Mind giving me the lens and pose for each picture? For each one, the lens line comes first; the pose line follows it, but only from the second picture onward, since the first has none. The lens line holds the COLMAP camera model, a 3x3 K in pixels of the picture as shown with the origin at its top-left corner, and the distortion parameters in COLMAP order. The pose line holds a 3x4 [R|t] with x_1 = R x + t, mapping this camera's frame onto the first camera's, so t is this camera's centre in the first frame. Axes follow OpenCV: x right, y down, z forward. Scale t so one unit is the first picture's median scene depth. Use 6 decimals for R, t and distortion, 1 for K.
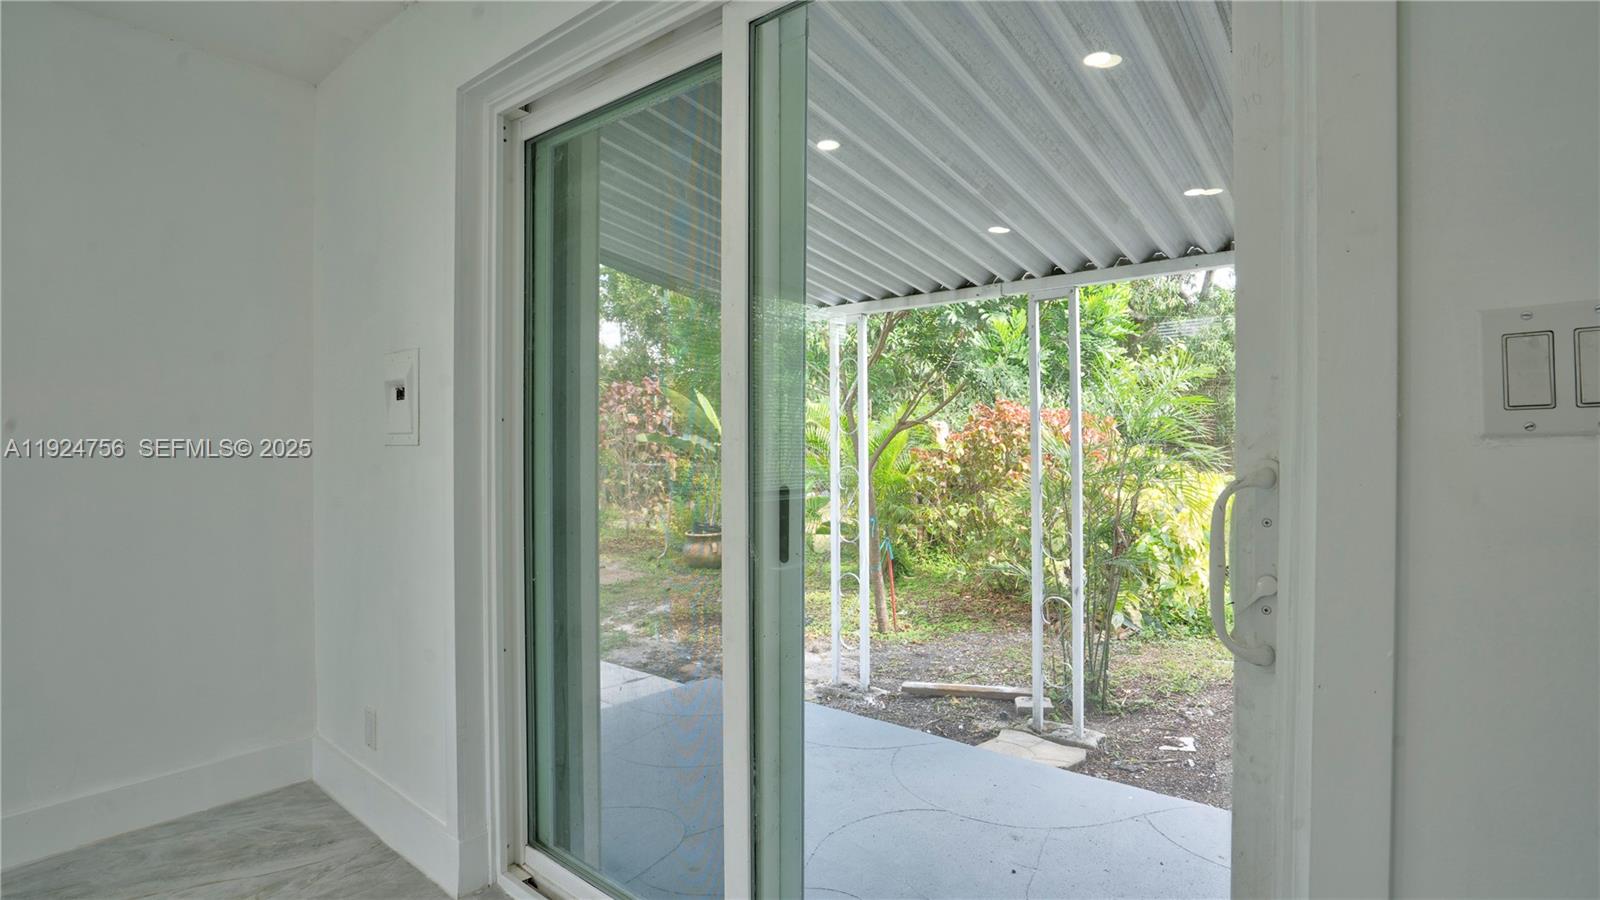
lens RADIAL K [[747.4, 0, 800.0], [0, 747.4, 450.0], [0, 0, 1]] dist [-0.001799, 0.000610]
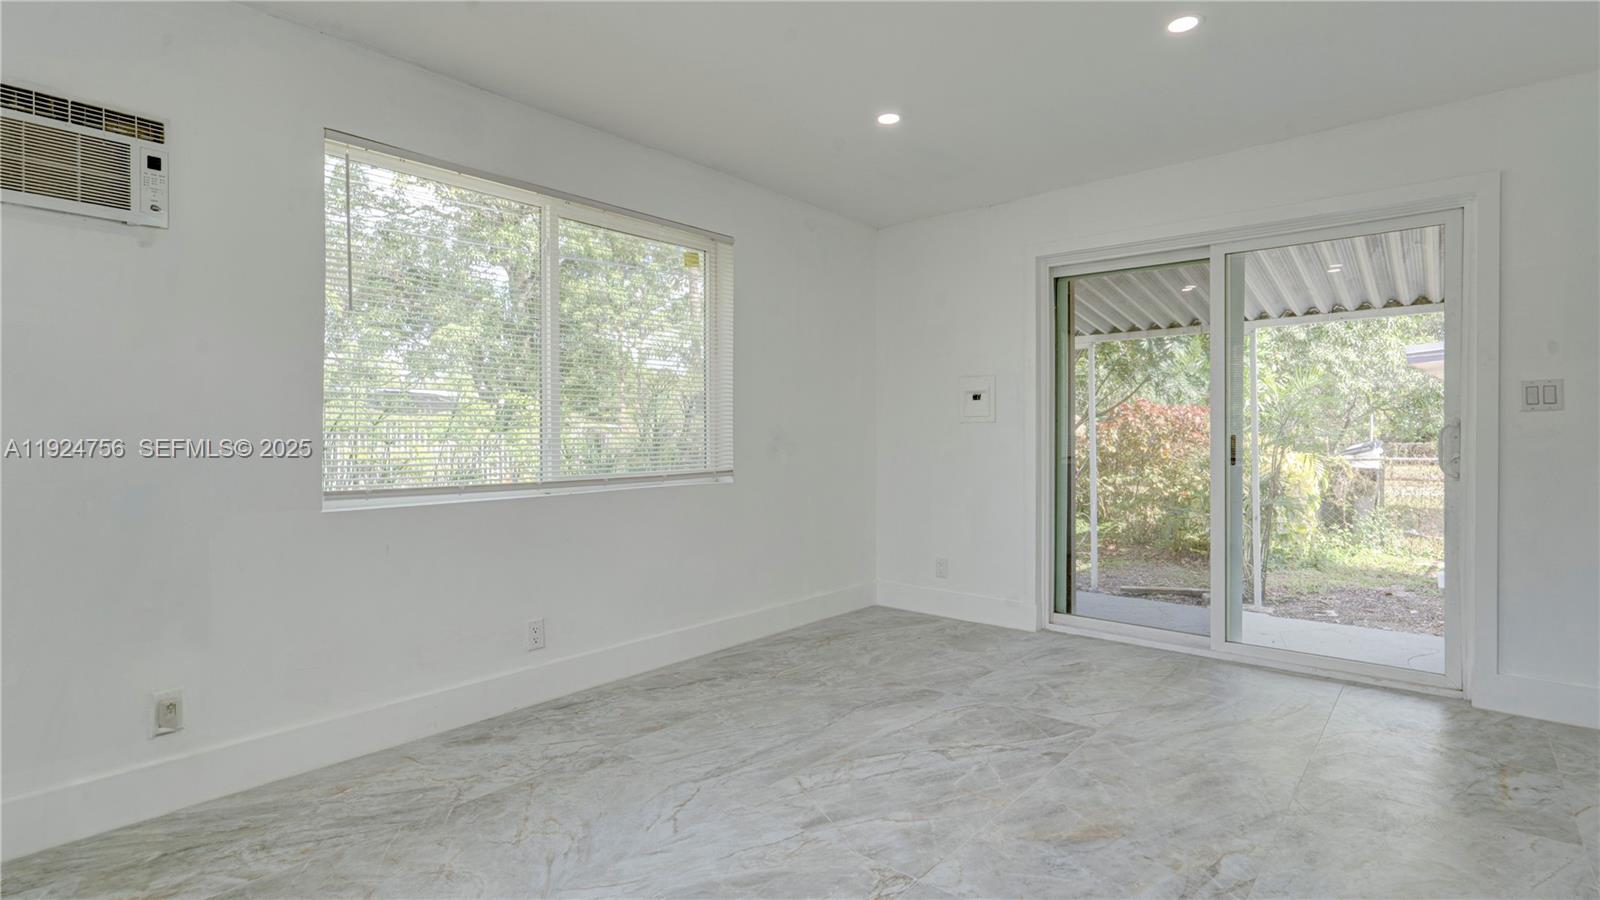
lens RADIAL K [[747.4, 0, 800.0], [0, 747.4, 450.0], [0, 0, 1]] dist [-0.001799, 0.000610]
pose [[0.999960, 0.001327, 0.008831, -1.089011], [-0.001350, 0.999996, 0.002505, 0.067304], [-0.008827, -0.002517, 0.999958, -1.083034]]
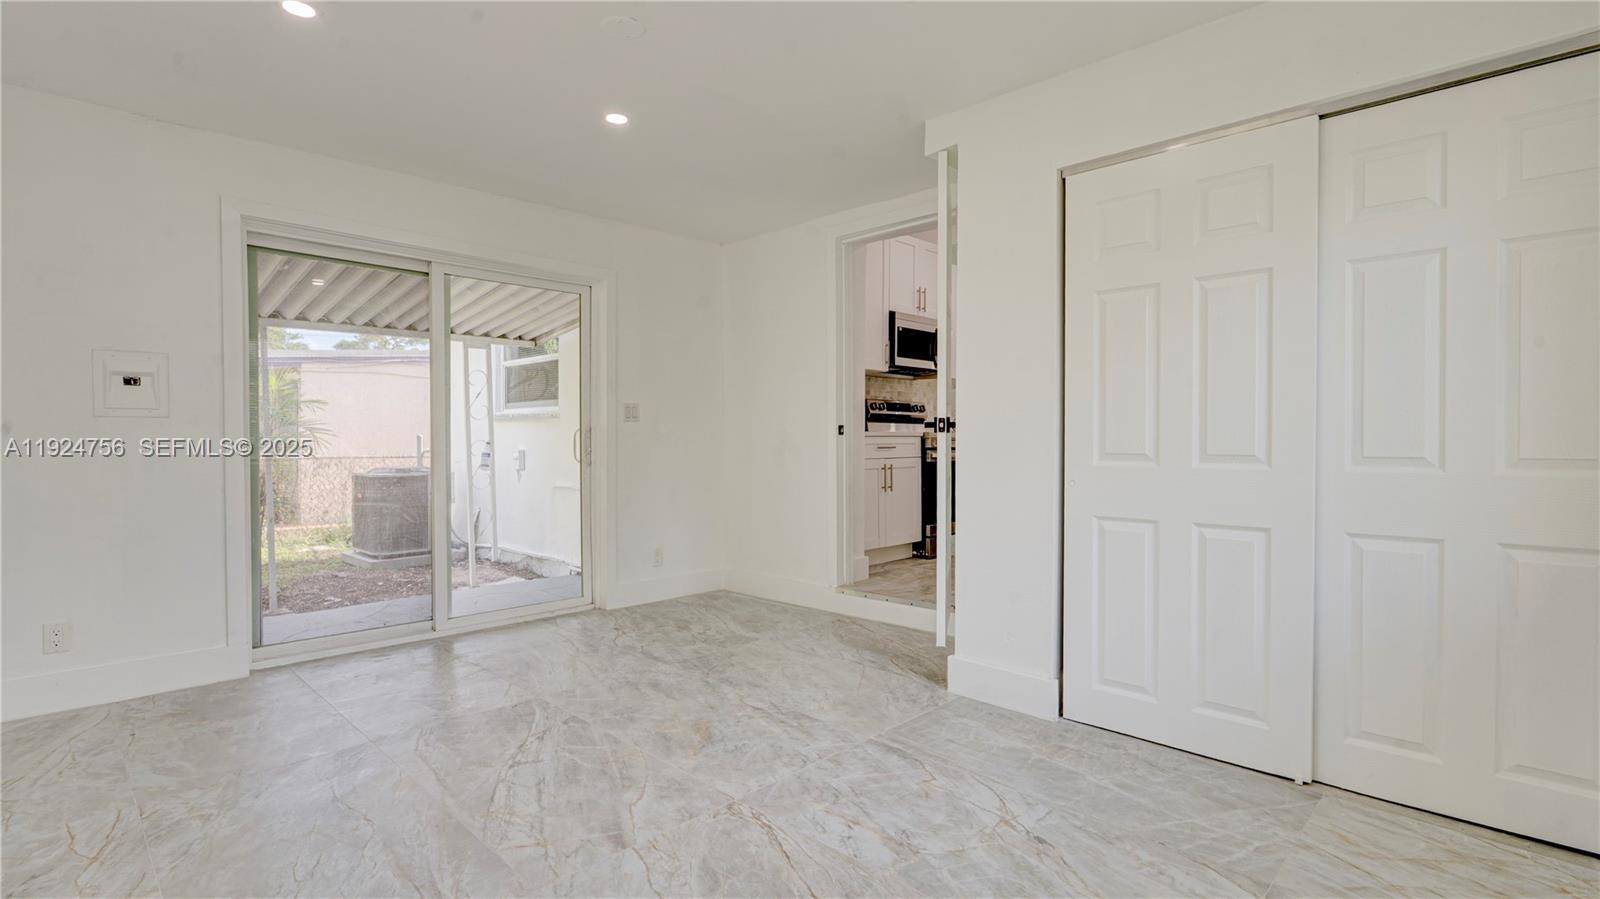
lens RADIAL K [[734.0, 0, 803.5], [0, 734.0, 451.9], [0, 0, 1]] dist [-0.004263, 0.000631]
pose [[0.084770, -0.017136, 0.996253, -1.959998], [0.014903, 0.999762, 0.015928, 0.061574], [-0.996289, 0.013496, 0.085005, -0.408079]]
